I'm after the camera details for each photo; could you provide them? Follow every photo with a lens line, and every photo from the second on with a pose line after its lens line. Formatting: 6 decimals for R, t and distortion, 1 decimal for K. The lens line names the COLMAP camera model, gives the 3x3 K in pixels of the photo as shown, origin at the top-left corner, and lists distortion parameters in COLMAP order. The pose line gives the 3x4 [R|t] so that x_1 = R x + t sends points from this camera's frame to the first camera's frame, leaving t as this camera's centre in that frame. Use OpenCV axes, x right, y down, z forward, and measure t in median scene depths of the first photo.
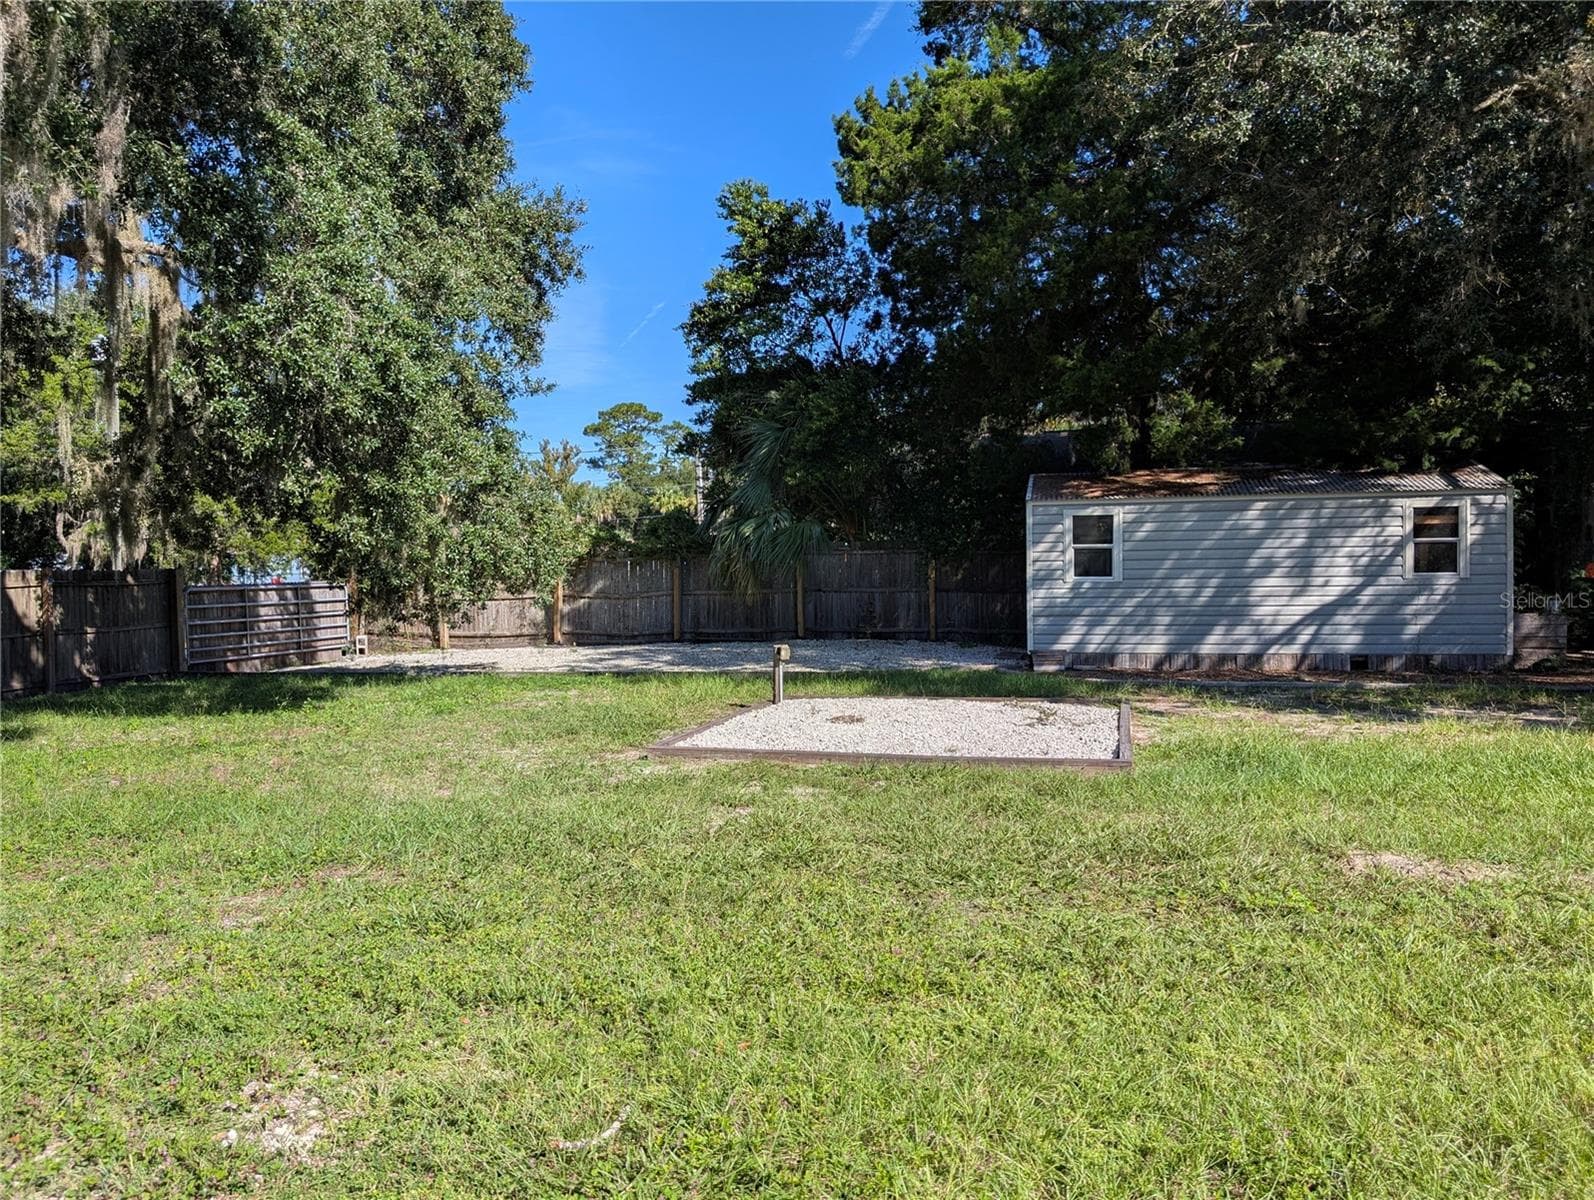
lens RADIAL K [[1171.3, 0, 797.0], [0, 1171.3, 600.0], [0, 0, 1]] dist [0.000745, -0.007689]
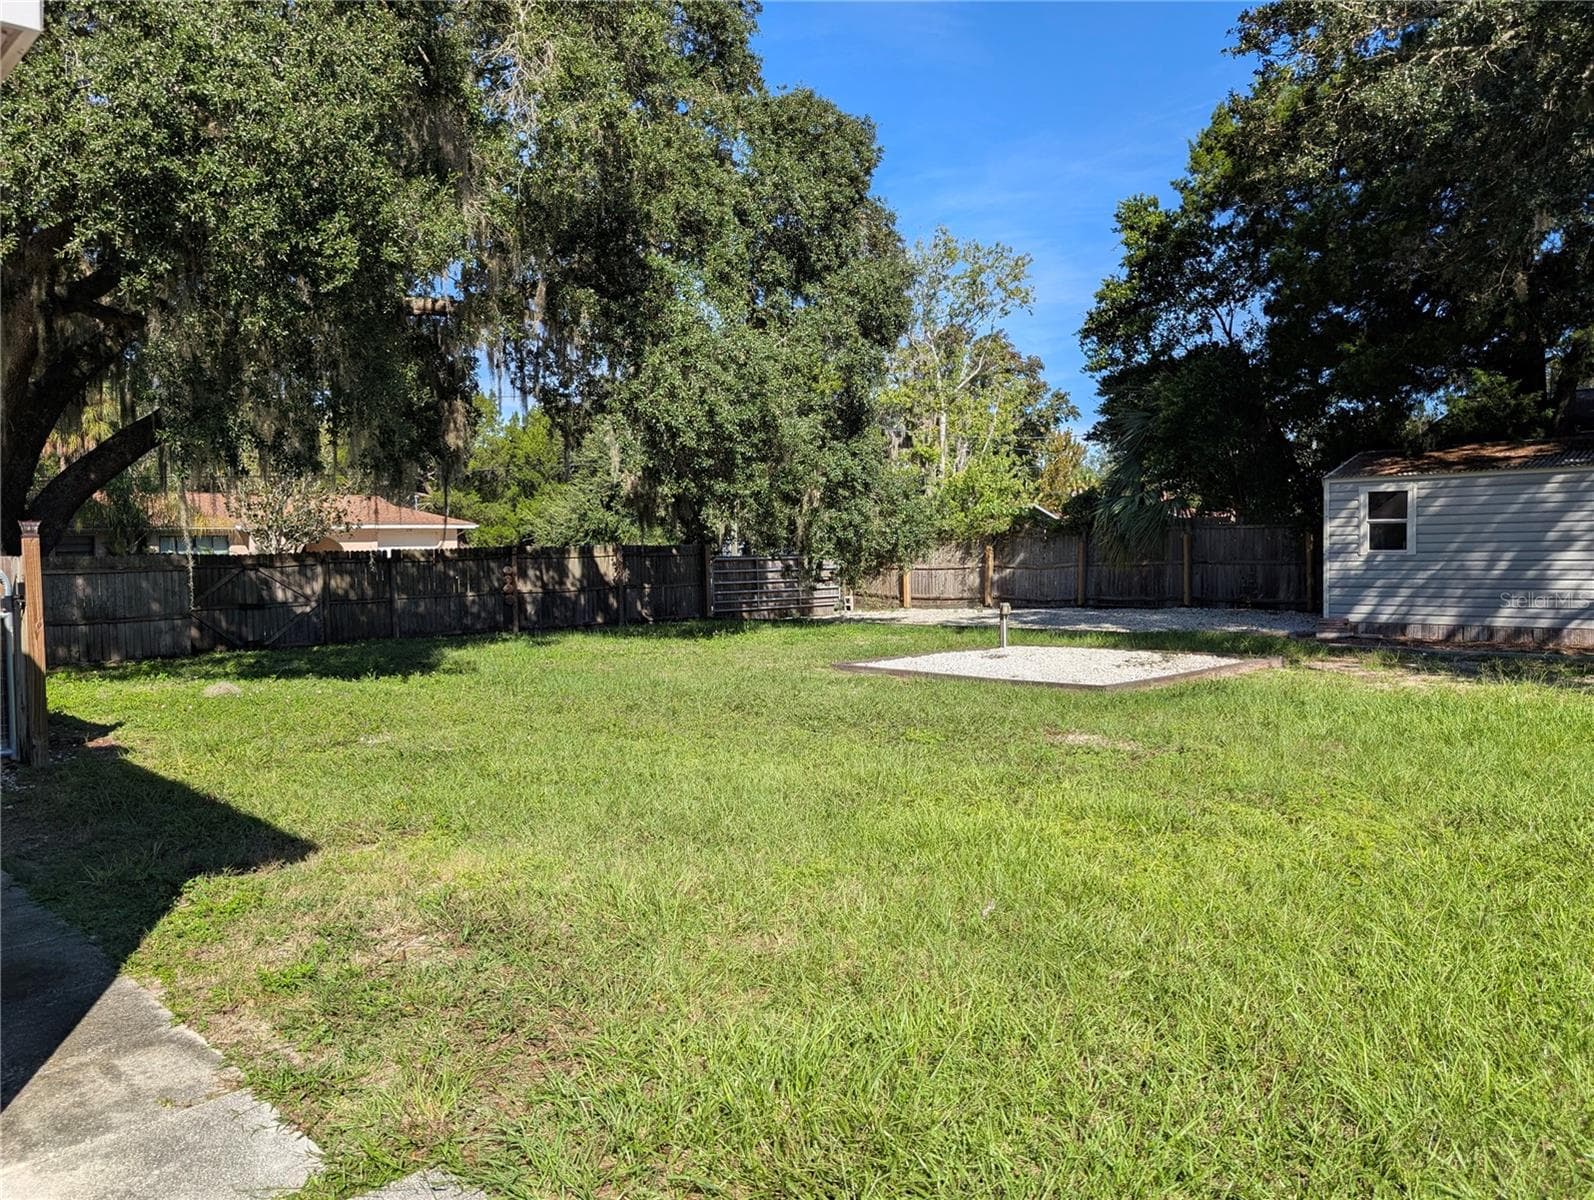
lens RADIAL K [[1176.4, 0, 797.0], [0, 1176.4, 600.0], [0, 0, 1]] dist [-0.006839, -0.004139]
pose [[0.857642, 0.023152, -0.513725, 0.344196], [-0.012132, 0.999619, 0.024795, 0.005395], [0.514104, -0.015033, 0.857596, -0.176724]]
